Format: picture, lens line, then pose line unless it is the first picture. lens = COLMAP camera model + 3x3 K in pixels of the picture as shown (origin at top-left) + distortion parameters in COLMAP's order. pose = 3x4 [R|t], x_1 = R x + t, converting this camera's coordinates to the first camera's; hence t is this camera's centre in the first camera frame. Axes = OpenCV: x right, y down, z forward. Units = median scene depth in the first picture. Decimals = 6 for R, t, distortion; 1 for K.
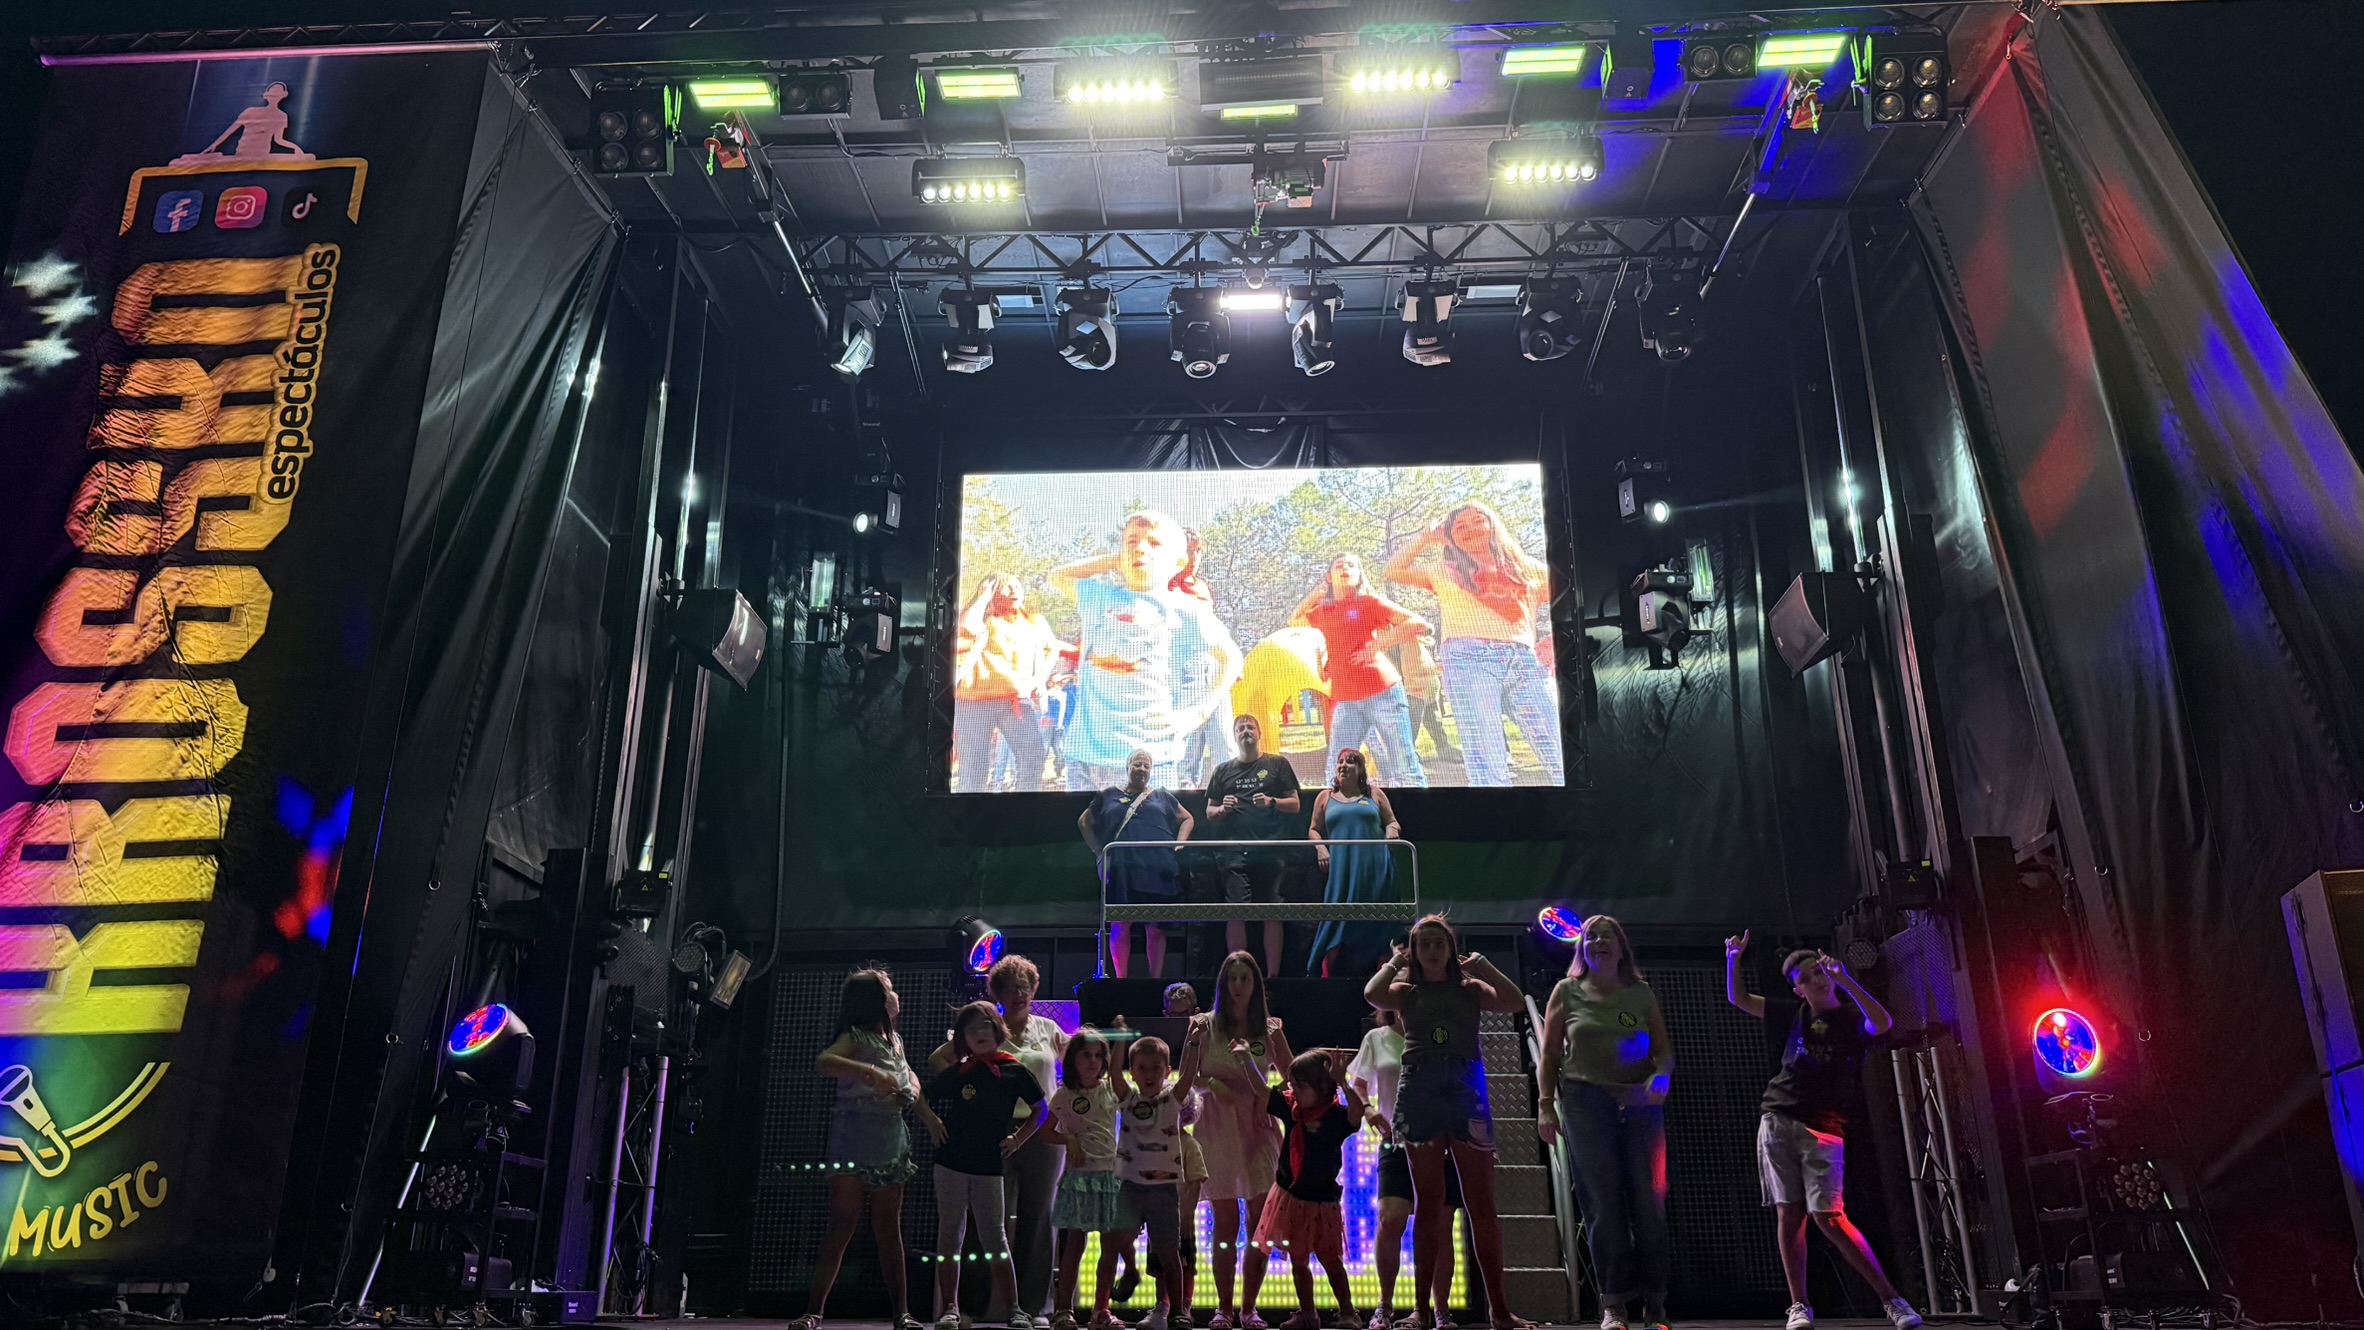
lens RADIAL K [[1640.5, 0, 1197.2], [0, 1640.5, 667.8], [0, 0, 1]] dist [0.015549, -0.016833]
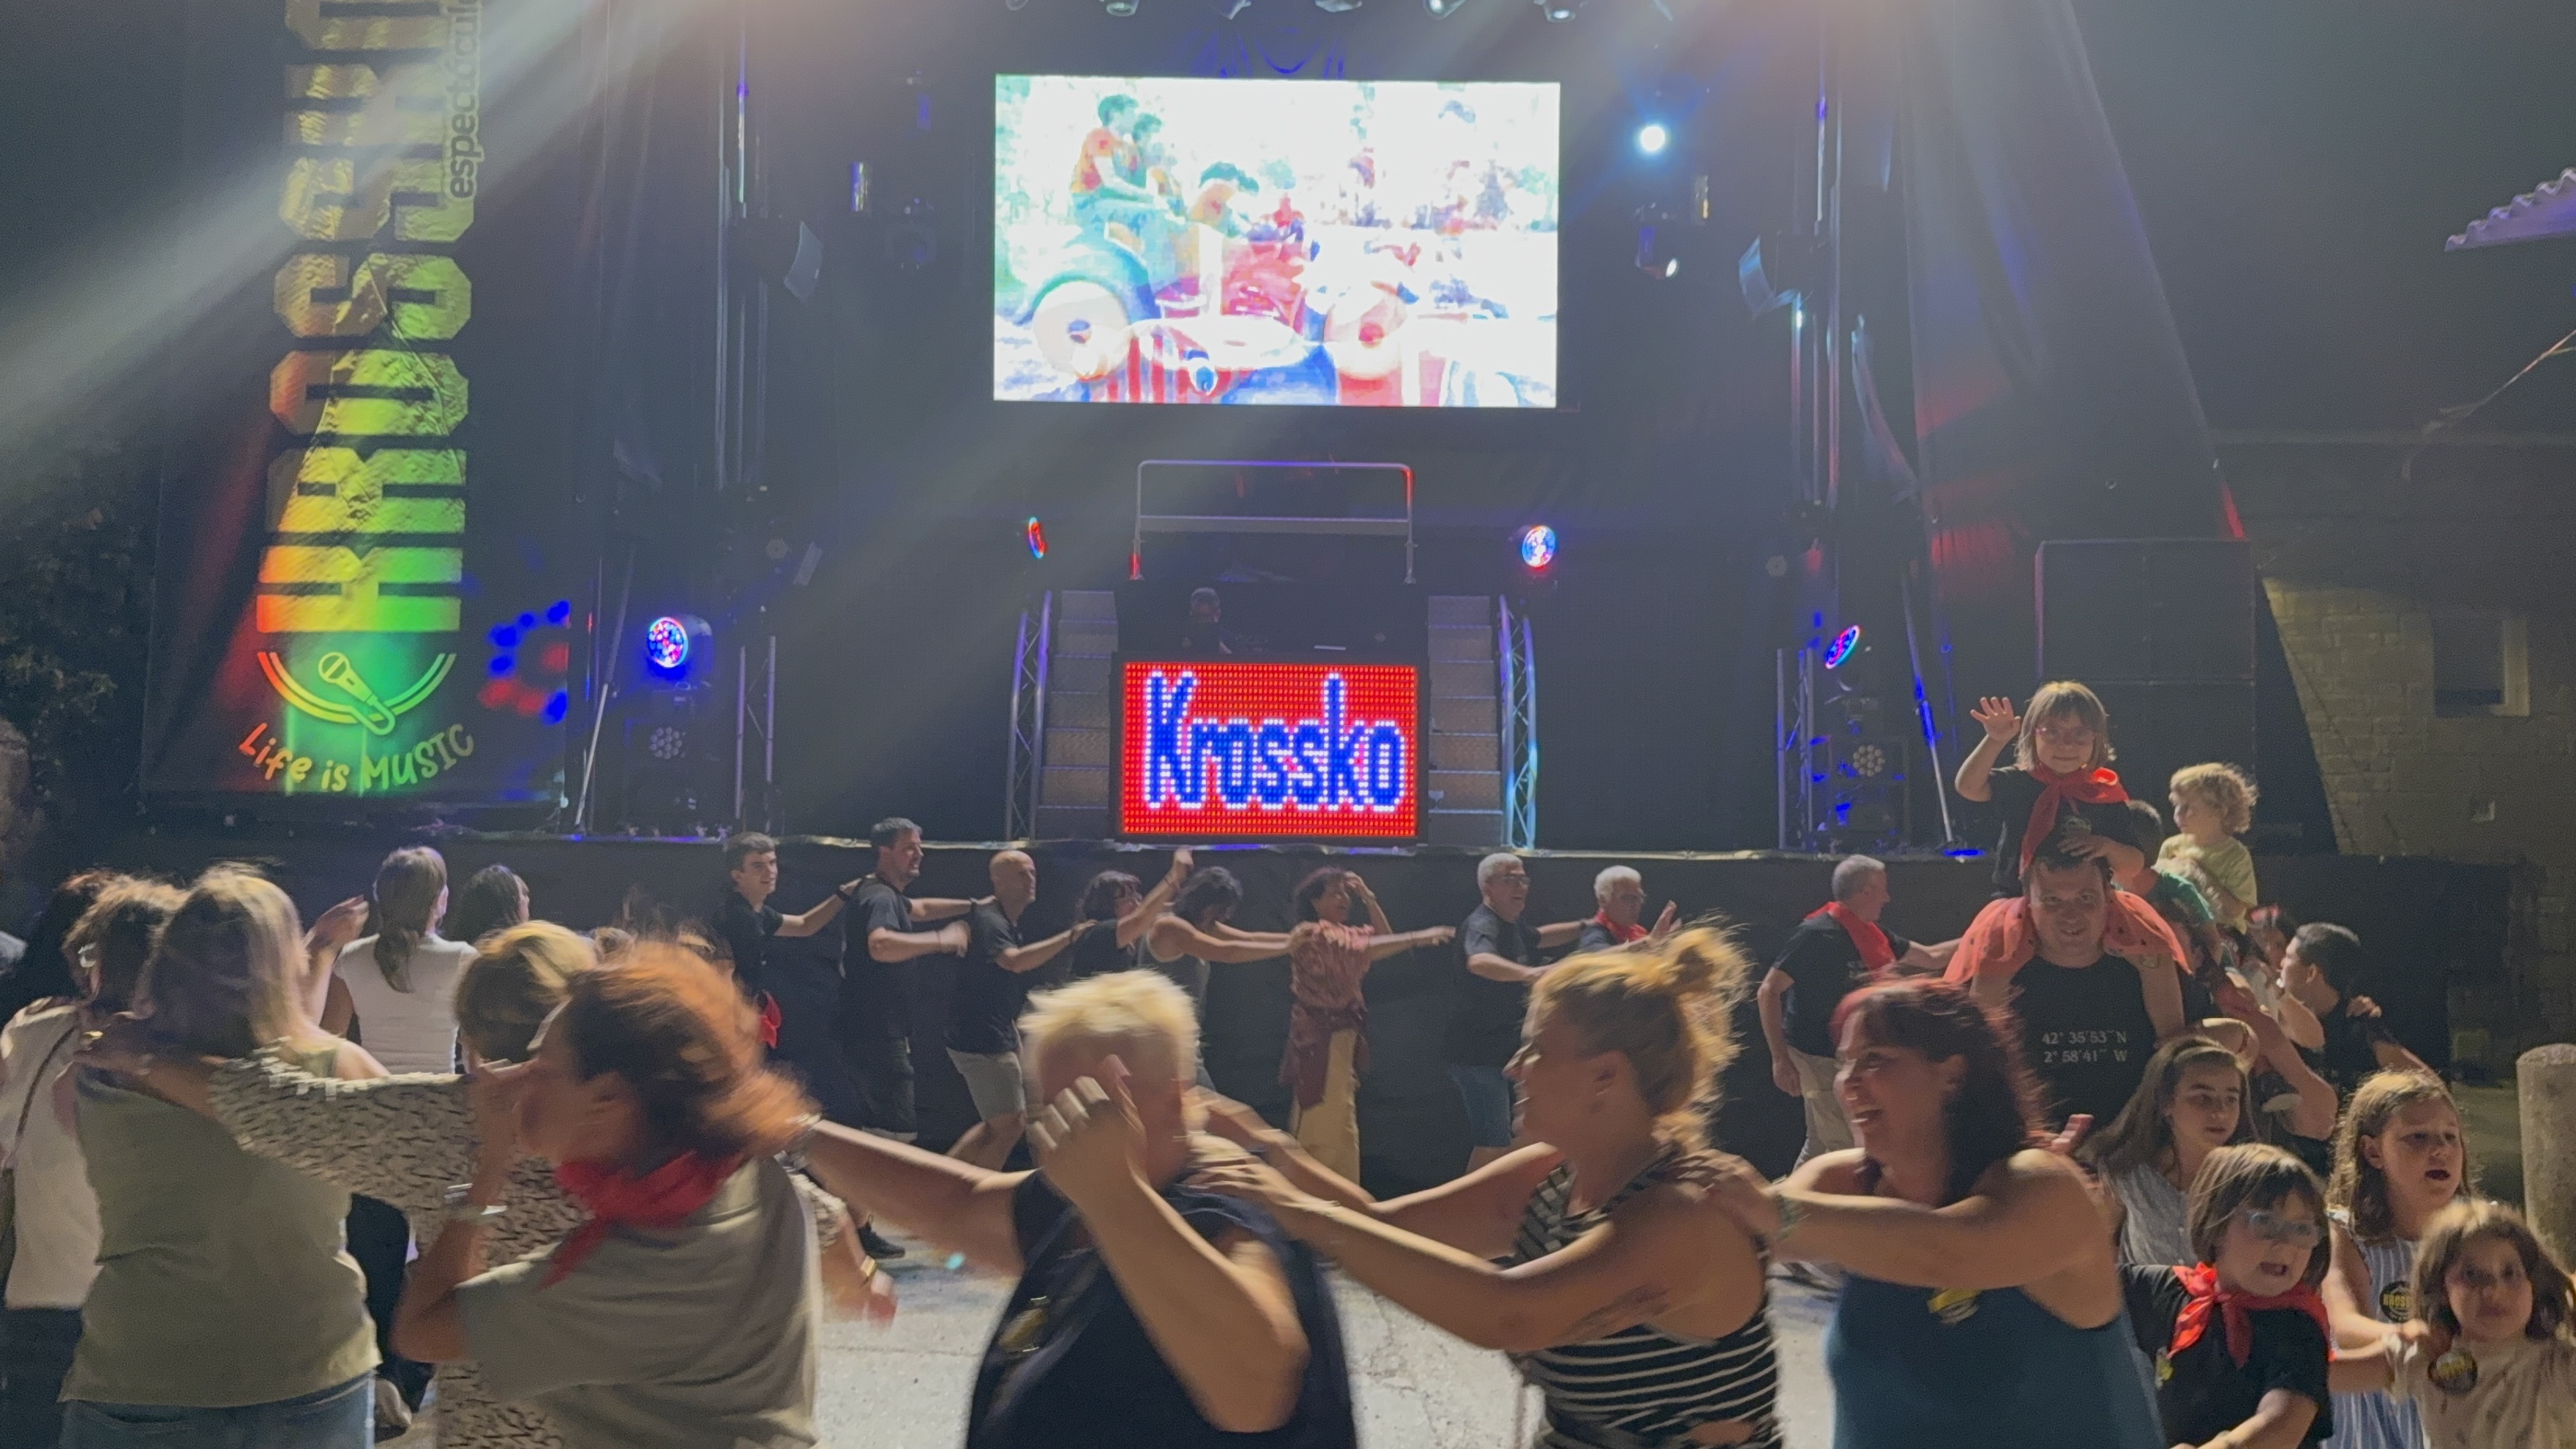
lens RADIAL K [[2318.1, 0, 1288.0], [0, 2318.1, 724.5], [0, 0, 1]] dist [-0.002892, -0.002564]
pose [[0.999566, 0.013127, 0.026361, 0.008097], [-0.020358, 0.954834, 0.296441, -0.257481], [-0.021279, -0.296850, 0.954687, -0.771477]]
